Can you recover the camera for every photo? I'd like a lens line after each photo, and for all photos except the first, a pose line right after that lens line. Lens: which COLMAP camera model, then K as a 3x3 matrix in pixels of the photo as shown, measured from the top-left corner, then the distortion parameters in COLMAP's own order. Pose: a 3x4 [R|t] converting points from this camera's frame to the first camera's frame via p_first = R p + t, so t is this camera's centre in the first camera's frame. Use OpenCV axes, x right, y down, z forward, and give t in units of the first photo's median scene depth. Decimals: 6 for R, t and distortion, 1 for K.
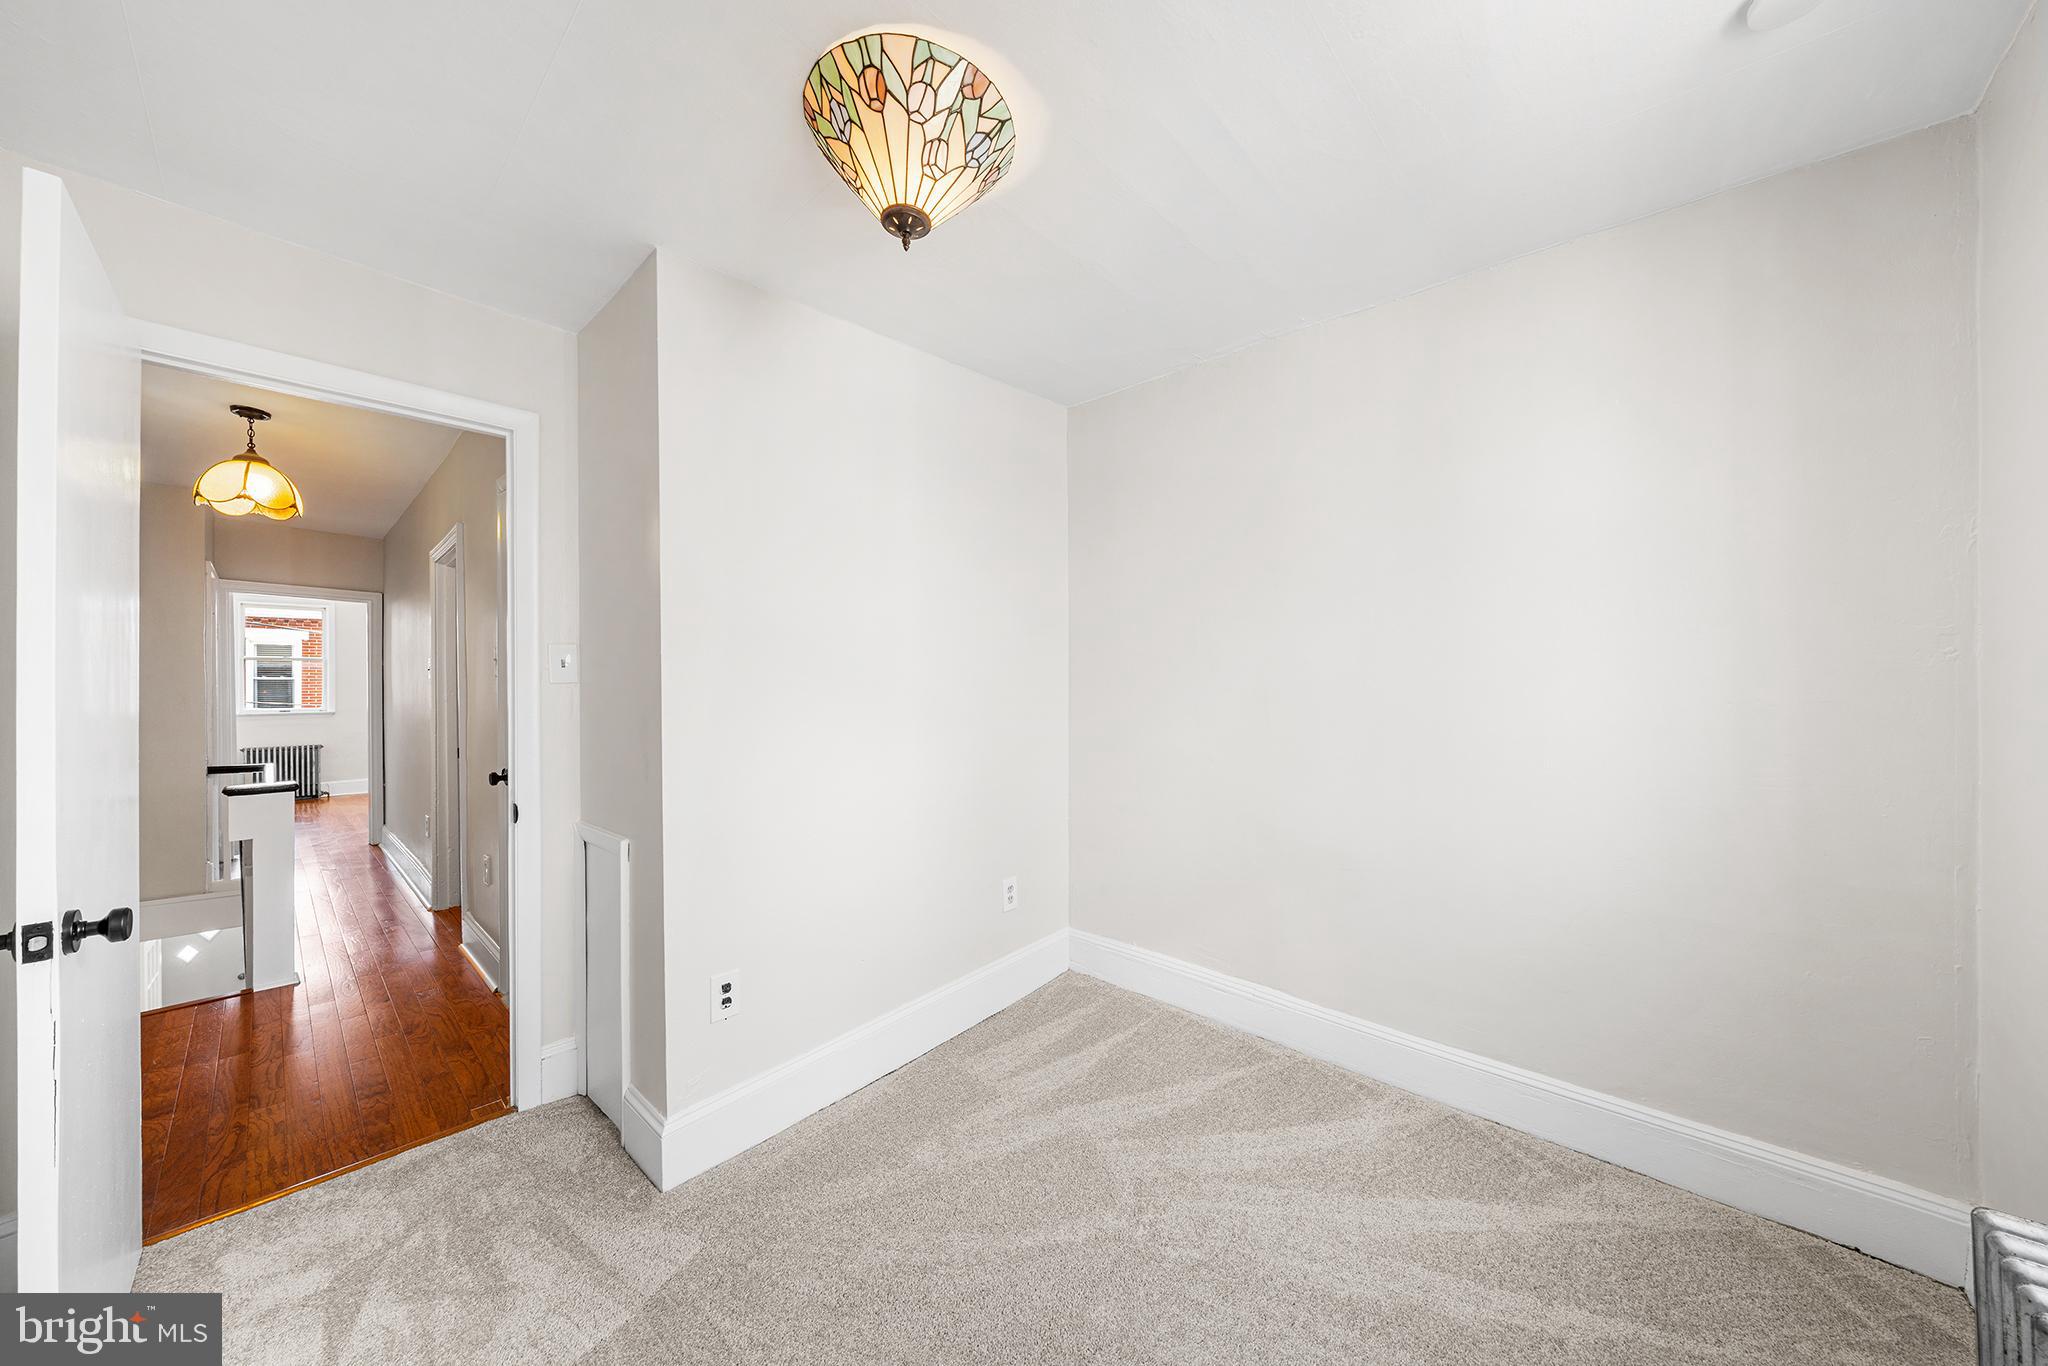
lens RADIAL K [[710.8, 0, 1024.0], [0, 710.8, 683.0], [0, 0, 1]] dist [-0.000539, -0.000079]
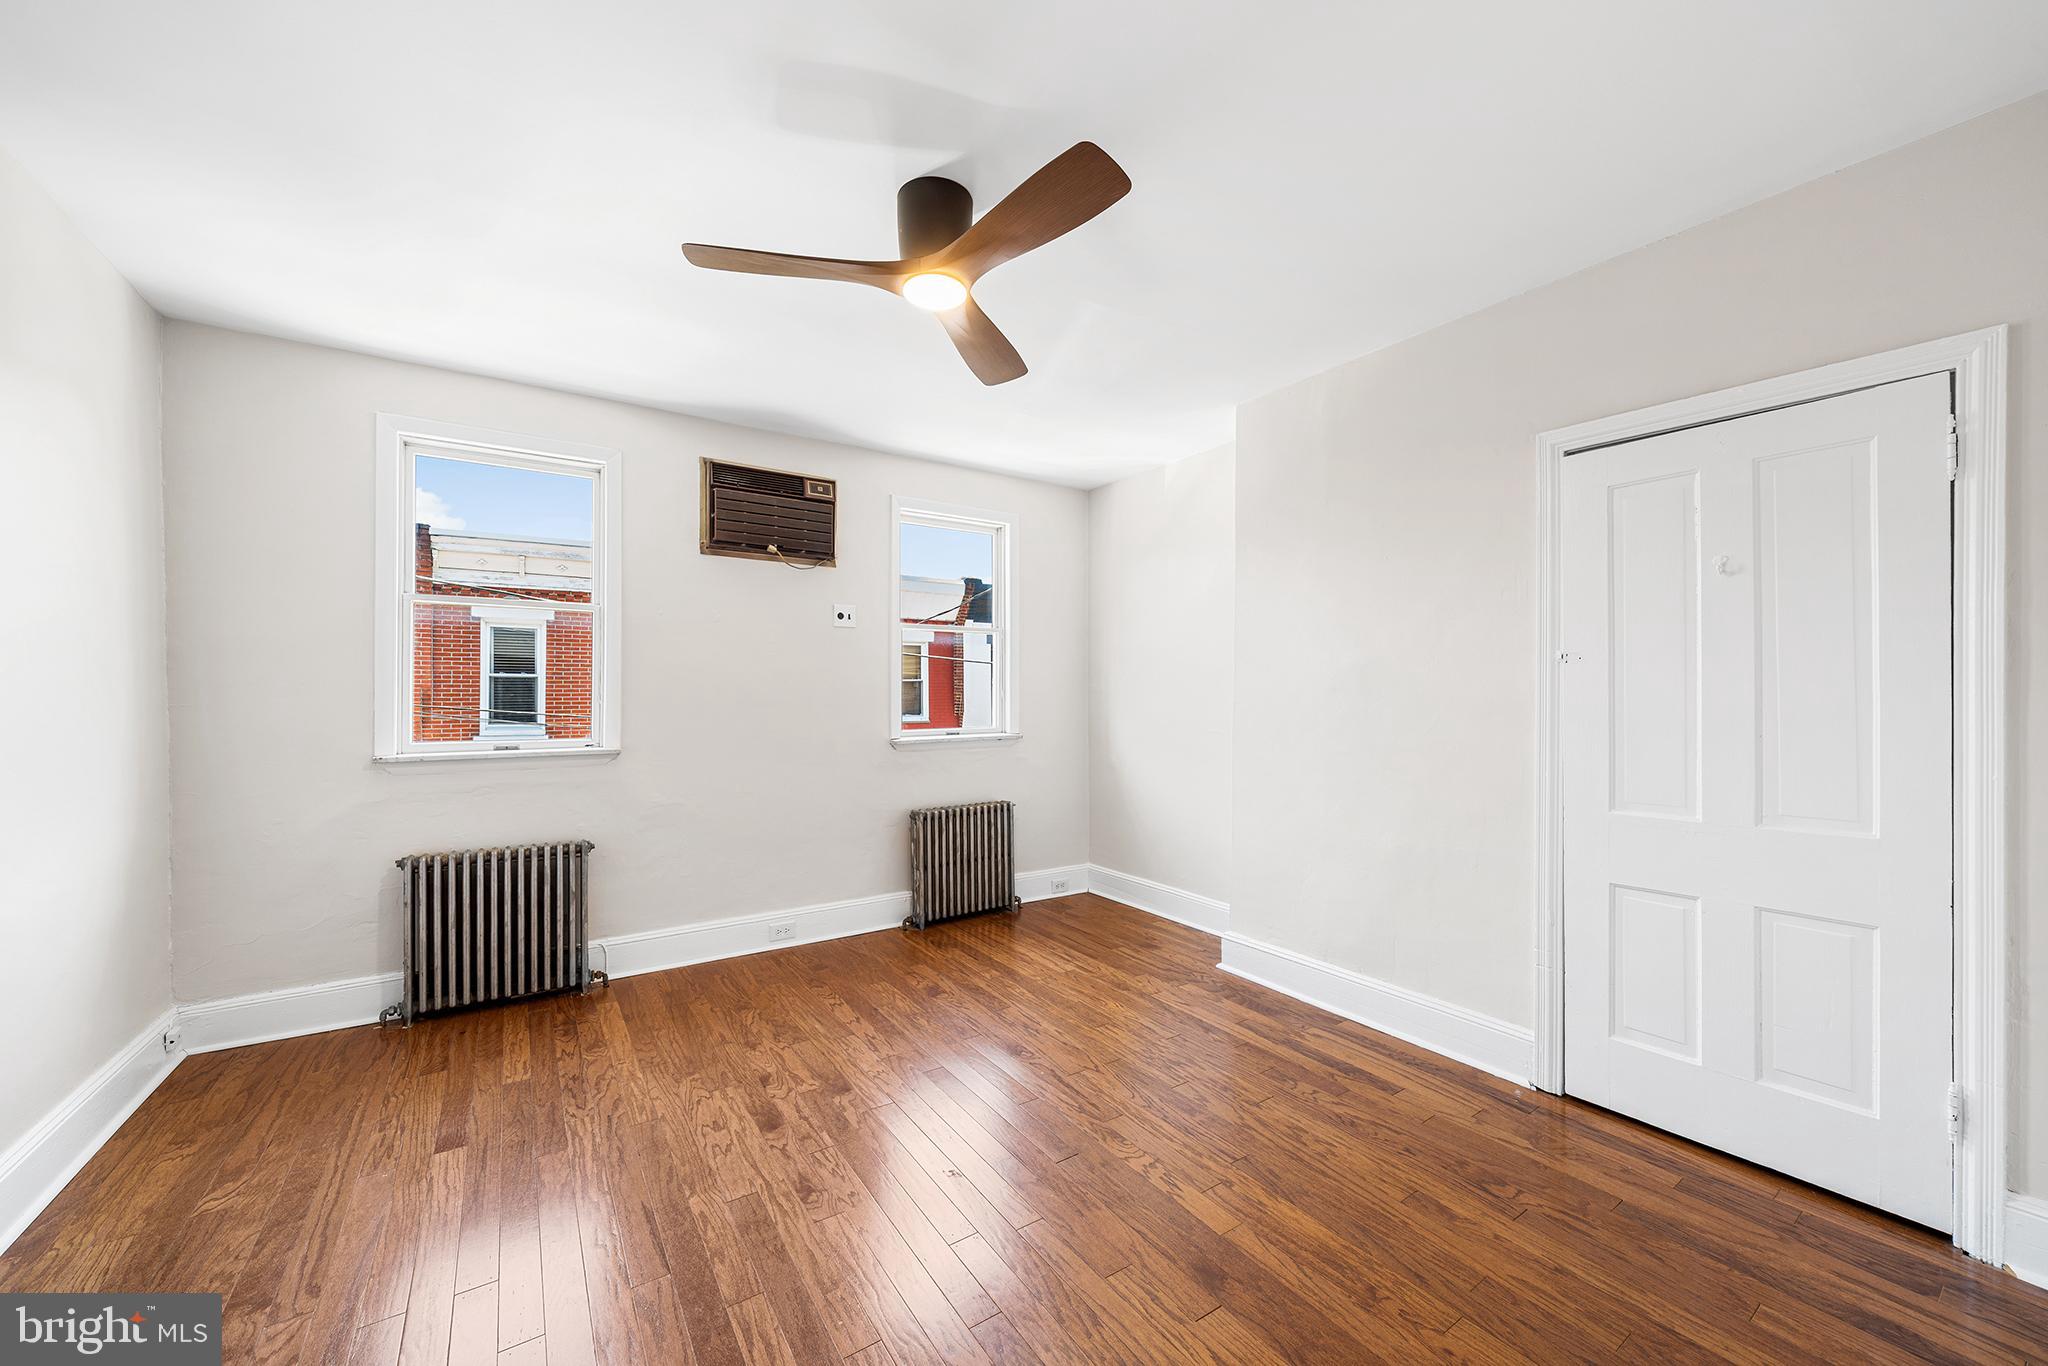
lens RADIAL K [[777.3, 0, 1024.4], [0, 777.3, 690.5], [0, 0, 1]] dist [-0.000911, -0.000065]
pose [[0.970662, 0.006034, -0.240372, -0.690987], [-0.006294, 0.999980, -0.000315, 0.009112], [0.240365, 0.001819, 0.970681, 0.680140]]
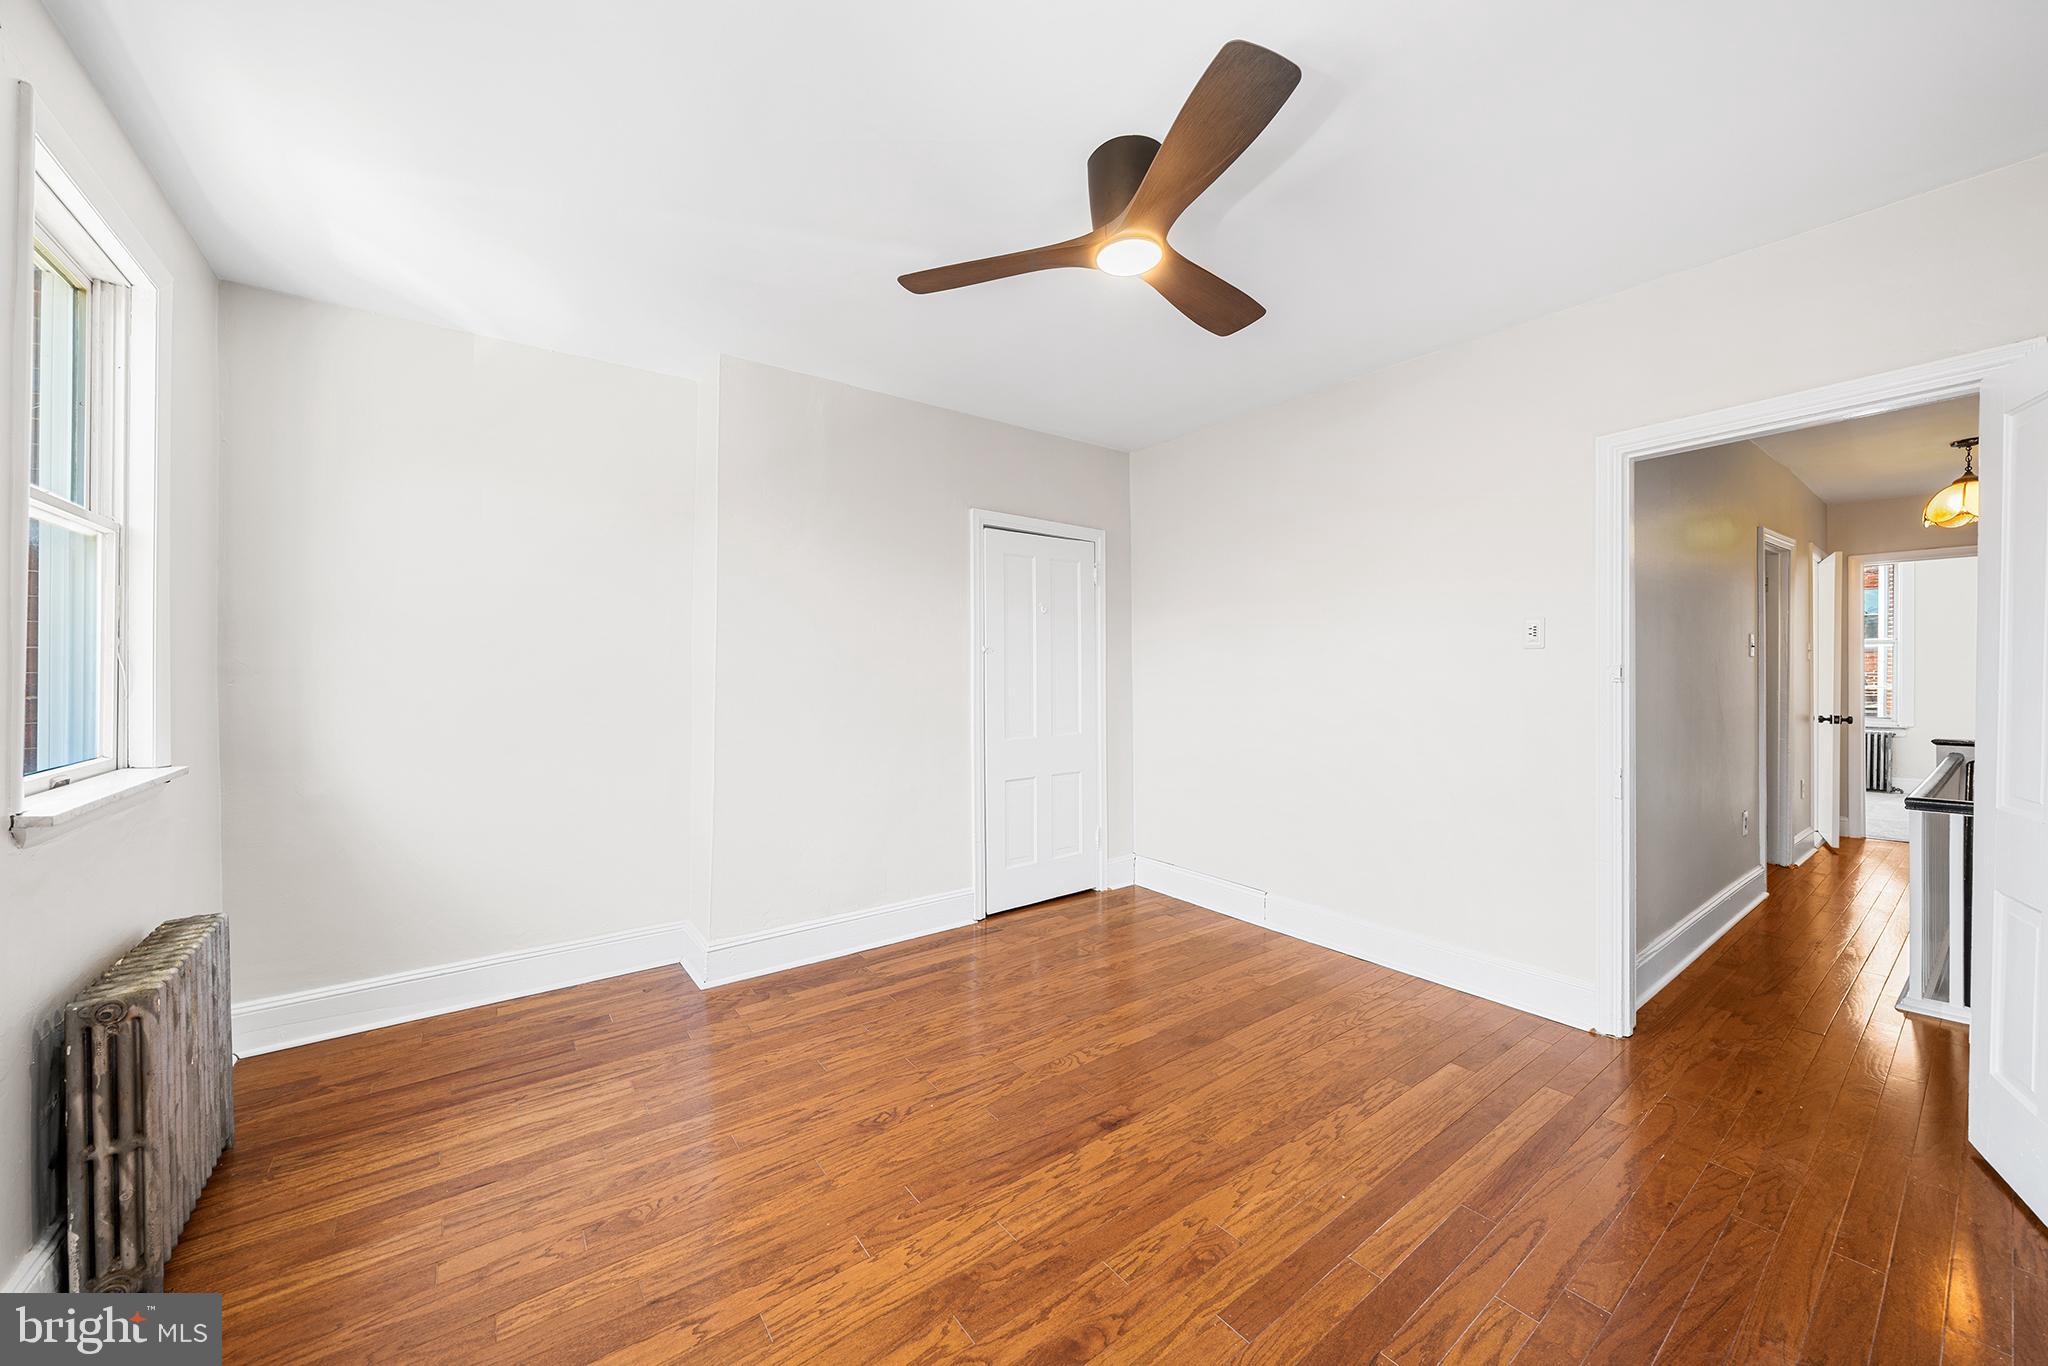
lens RADIAL K [[745.1, 0, 1017.4], [0, 745.1, 668.8], [0, 0, 1]] dist [-0.000834, -0.000076]
pose [[0.188409, 0.008172, 0.982057, -1.310782], [0.000433, 0.999965, -0.008404, 0.011525], [-0.982091, 0.002009, 0.188399, 1.114902]]
